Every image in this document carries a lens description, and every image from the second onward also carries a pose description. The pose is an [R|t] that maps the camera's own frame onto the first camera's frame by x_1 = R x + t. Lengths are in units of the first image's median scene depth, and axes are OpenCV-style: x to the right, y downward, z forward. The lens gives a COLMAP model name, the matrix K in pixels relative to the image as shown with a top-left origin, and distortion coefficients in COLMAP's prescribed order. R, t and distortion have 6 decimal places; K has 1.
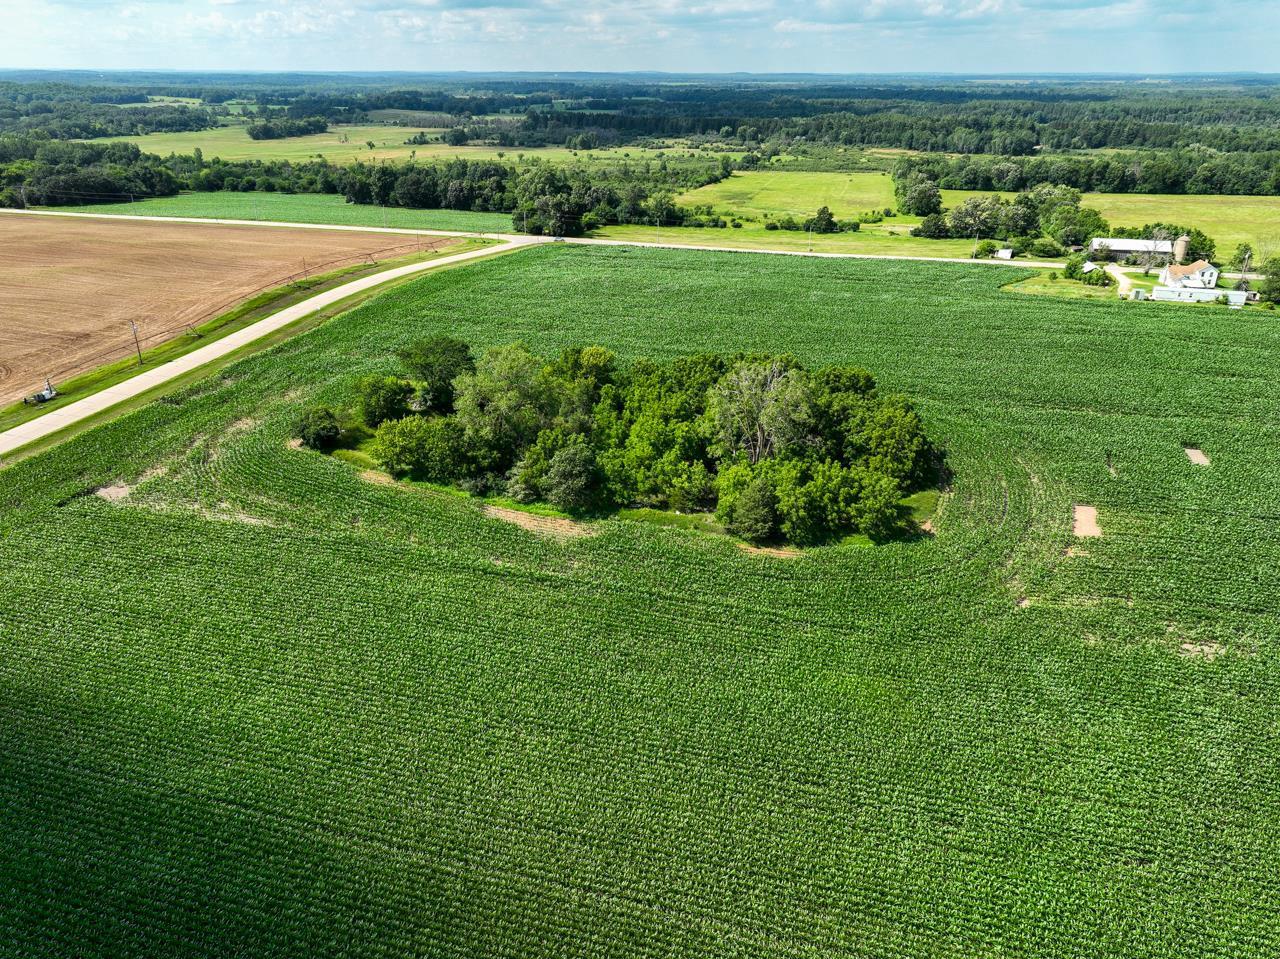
lens RADIAL K [[850.3, 0, 640.0], [0, 850.3, 479.5], [0, 0, 1]] dist [-0.001310, 0.001649]
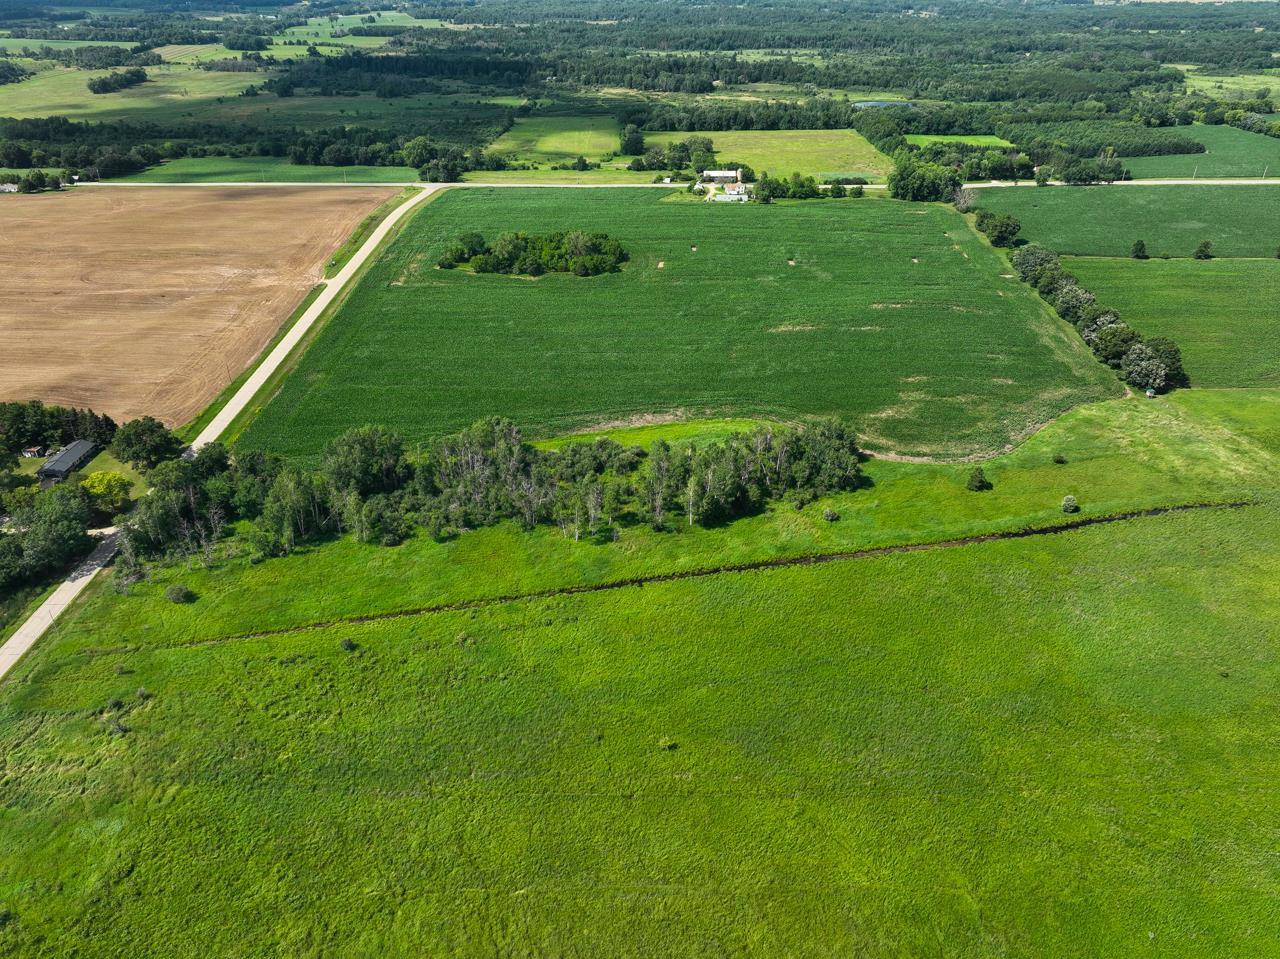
lens RADIAL K [[850.3, 0, 640.0], [0, 850.3, 479.5], [0, 0, 1]] dist [-0.001310, 0.001649]
pose [[0.960432, -0.143261, 0.238843, -0.253187], [0.116294, 0.985509, 0.123481, 0.202263], [-0.253072, -0.090819, 0.963175, -1.099551]]
